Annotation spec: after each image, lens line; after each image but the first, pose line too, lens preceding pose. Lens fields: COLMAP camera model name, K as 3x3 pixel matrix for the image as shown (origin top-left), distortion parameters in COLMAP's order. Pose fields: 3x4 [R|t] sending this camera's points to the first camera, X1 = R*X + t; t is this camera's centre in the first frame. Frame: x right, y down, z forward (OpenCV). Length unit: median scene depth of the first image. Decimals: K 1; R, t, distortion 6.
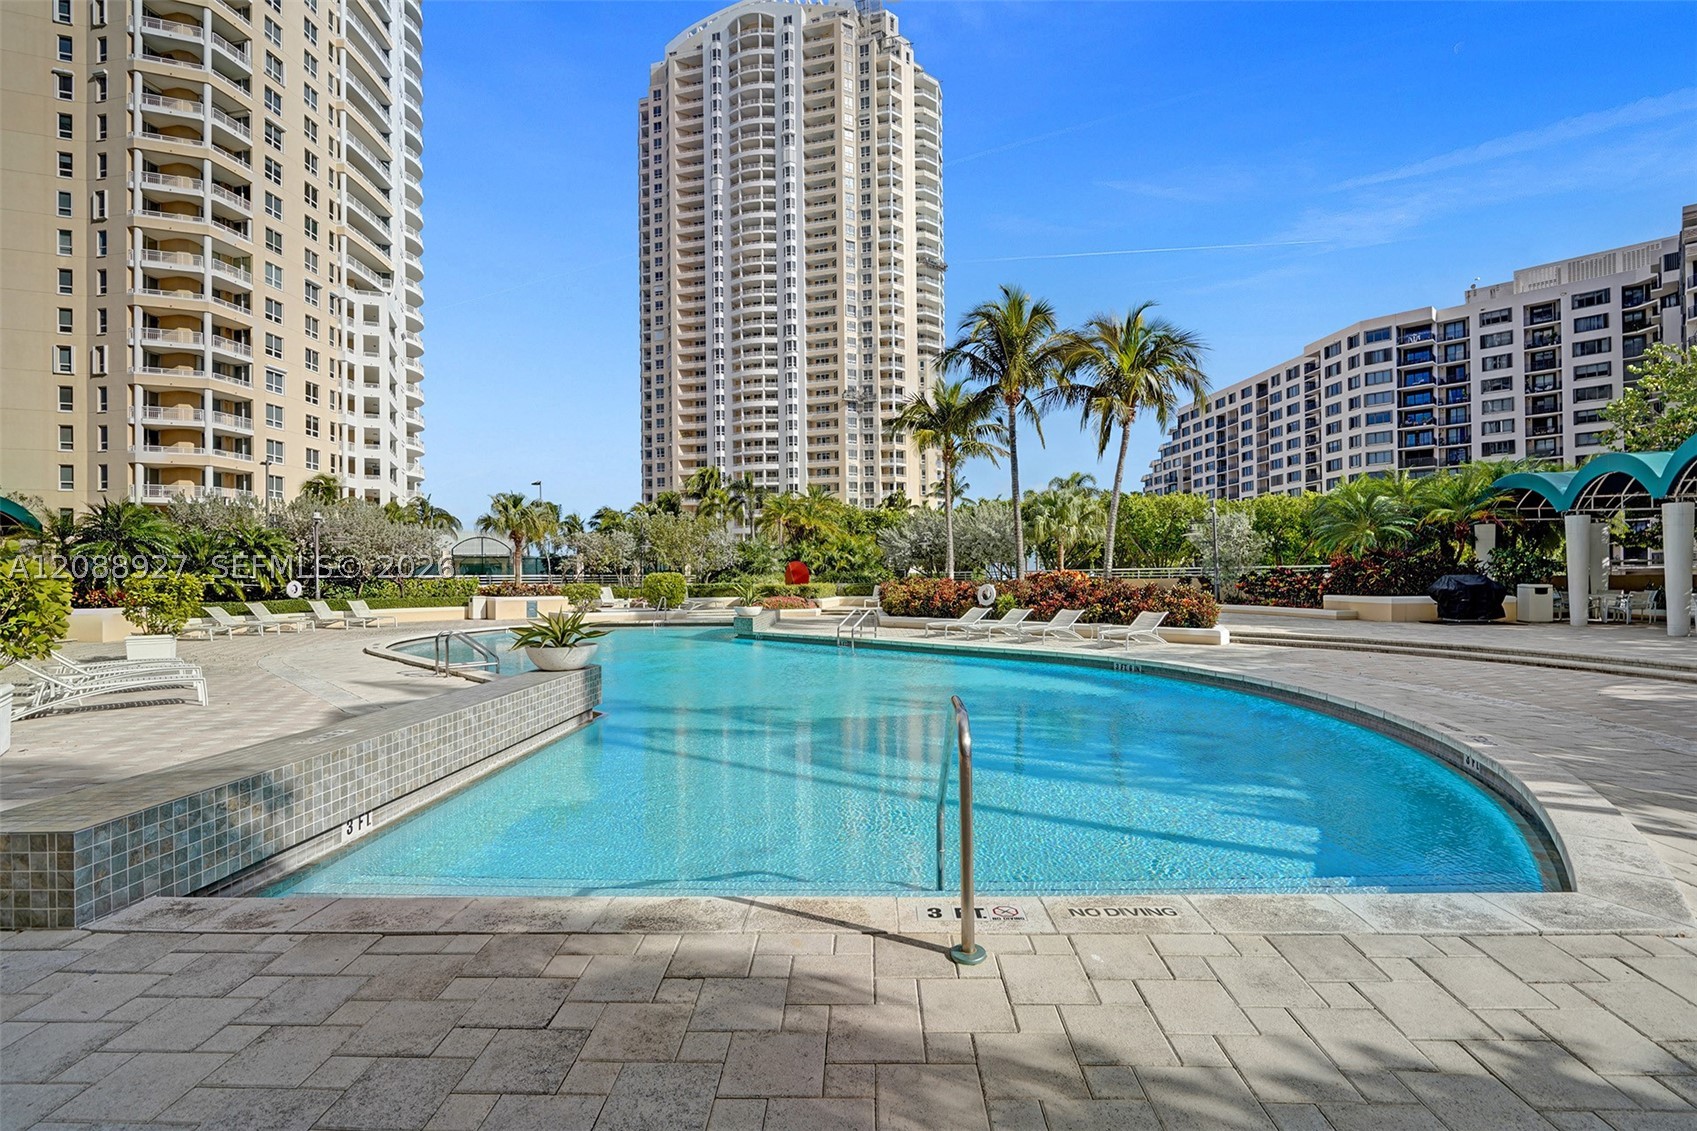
lens RADIAL K [[781.9, 0, 849.4], [0, 781.9, 574.6], [0, 0, 1]] dist [-0.006668, -0.000063]
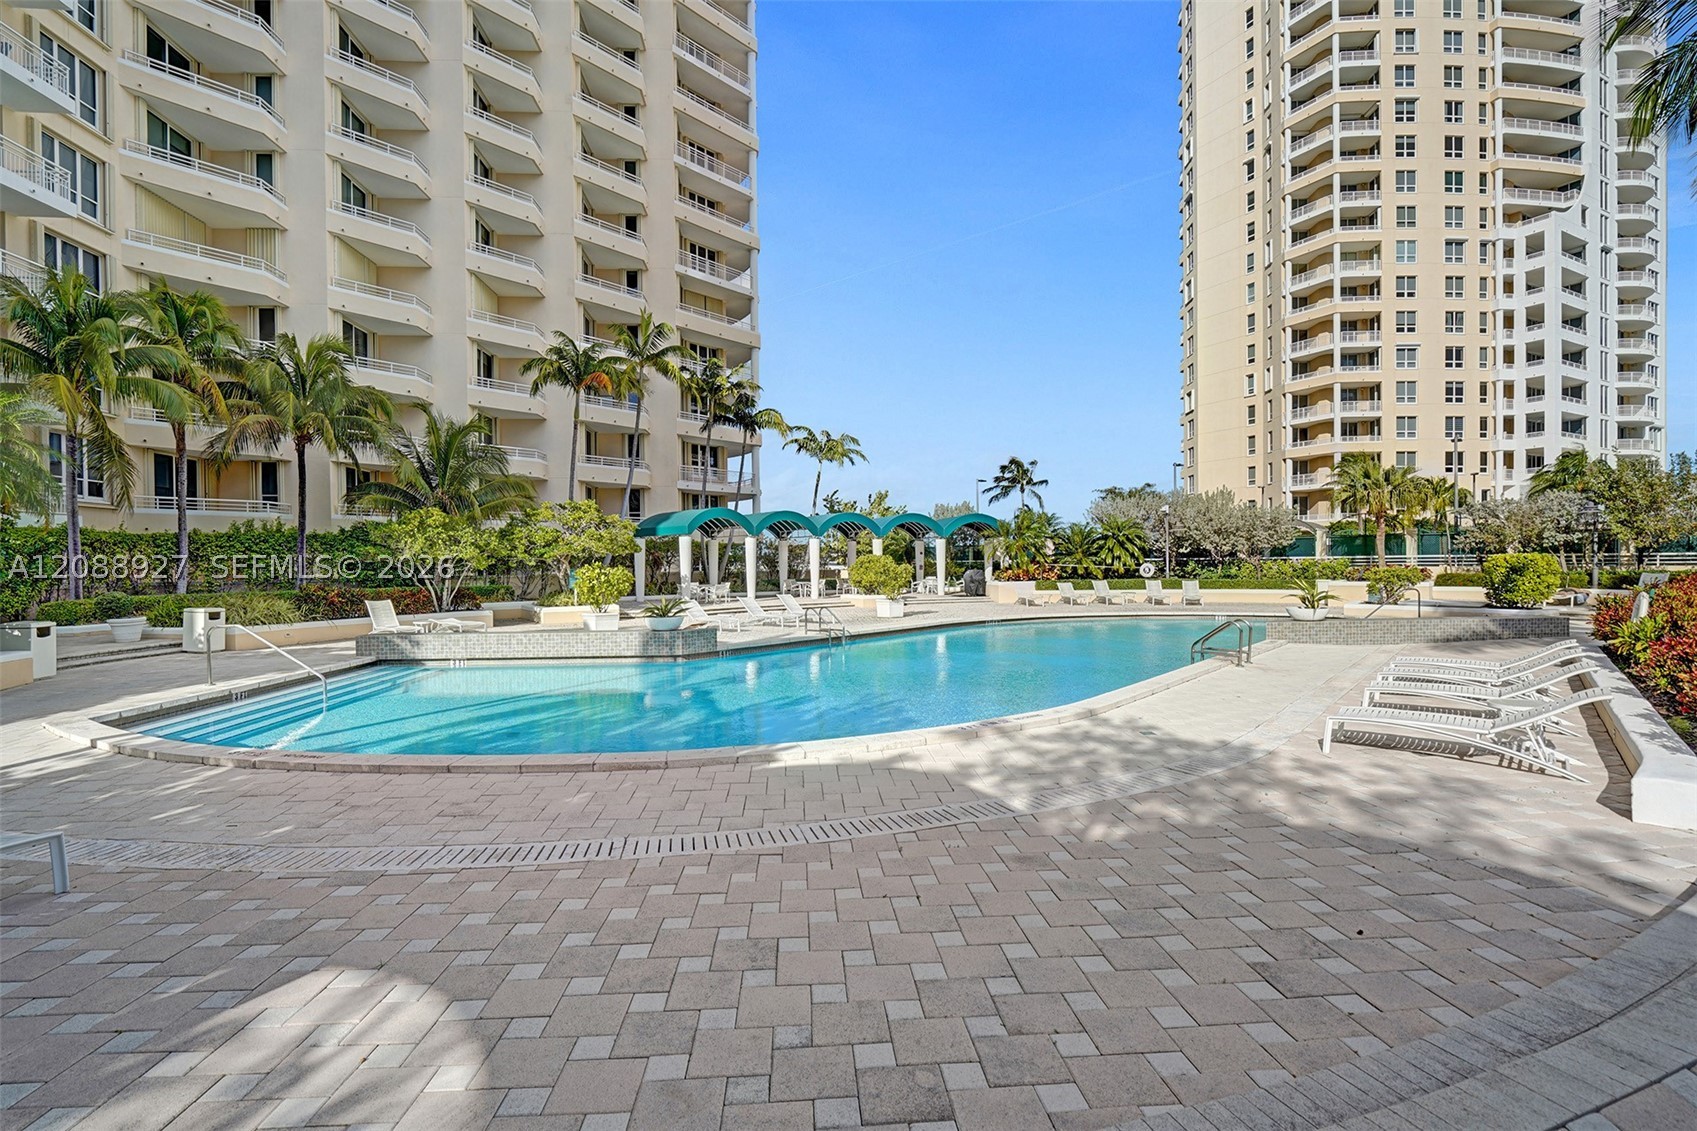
lens RADIAL K [[782.2, 0, 848.5], [0, 782.2, 565.5], [0, 0, 1]] dist [-0.000240, -0.005663]
pose [[0.099328, 0.012094, -0.994981, 0.181073], [0.016158, 0.999775, 0.013765, -0.005016], [0.994924, -0.017444, 0.099110, 0.169170]]
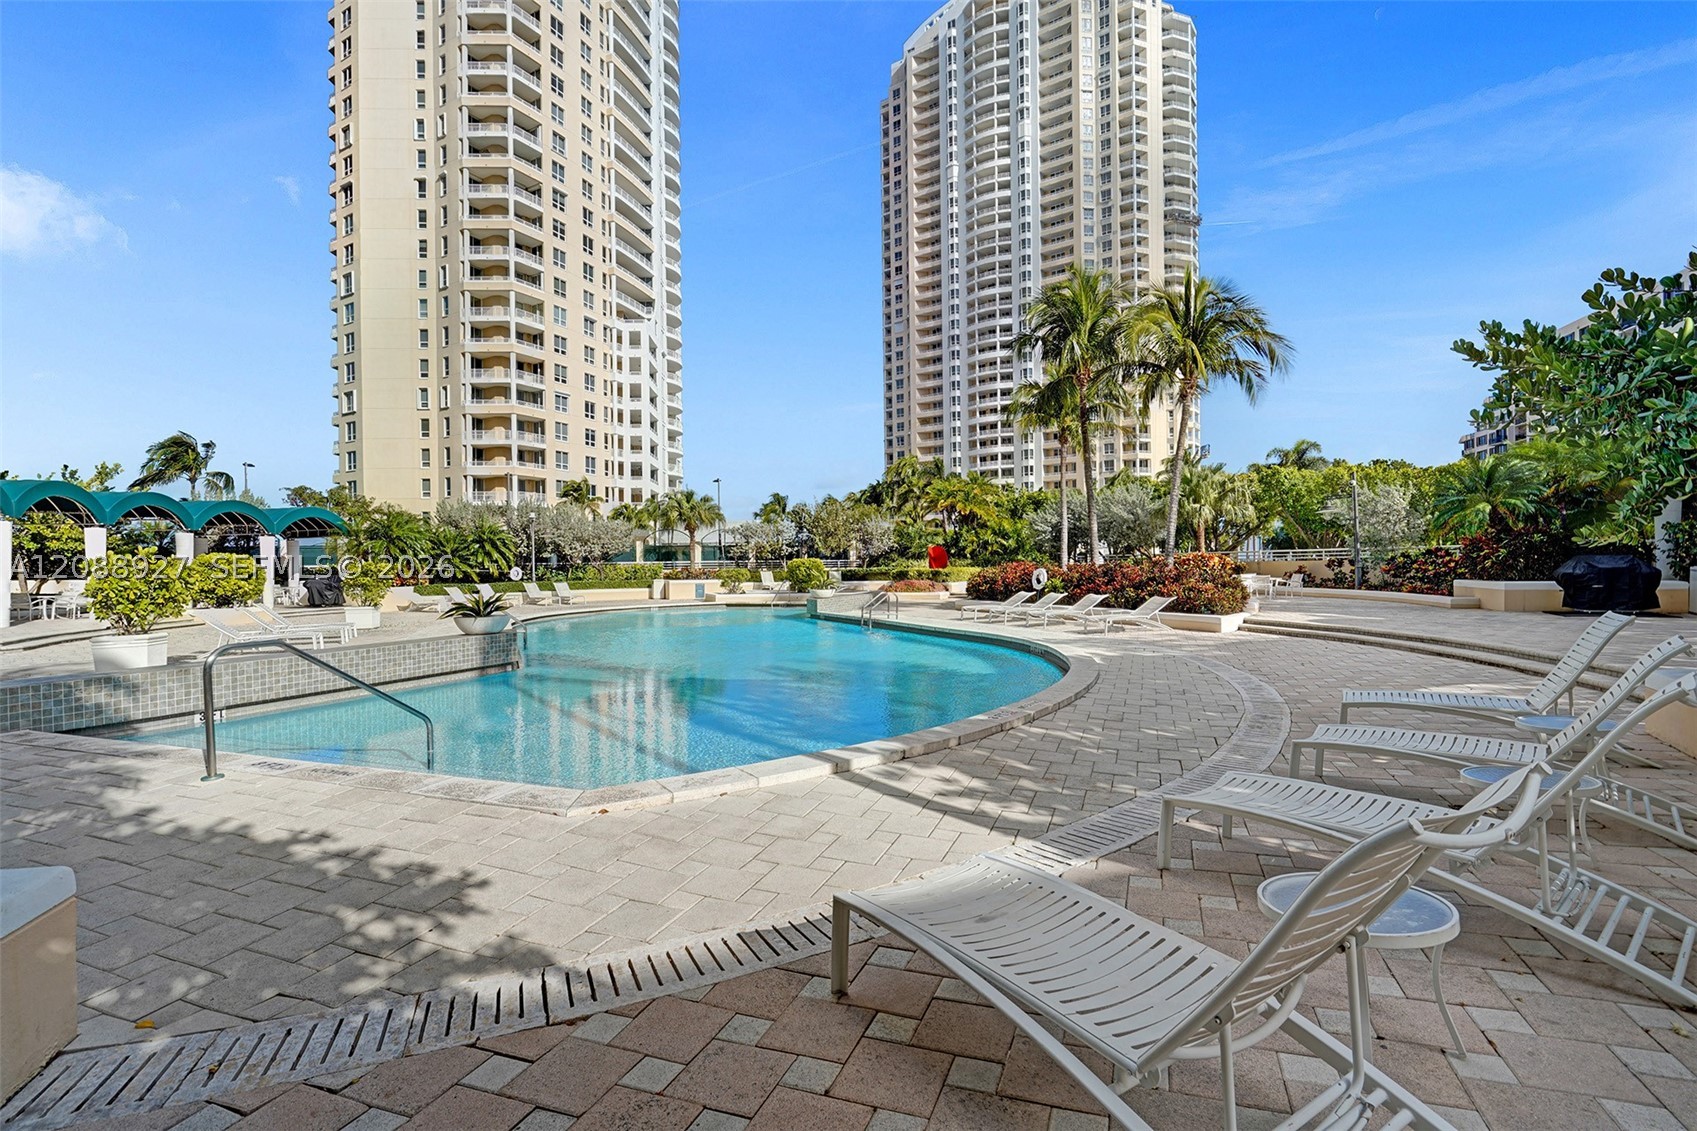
lens RADIAL K [[782.2, 0, 848.5], [0, 782.2, 565.5], [0, 0, 1]] dist [-0.000240, -0.005663]
pose [[0.943275, -0.004108, -0.331988, 0.085863], [0.007308, 0.999938, 0.008390, -0.000500], [0.331933, -0.010341, 0.943246, -0.008714]]
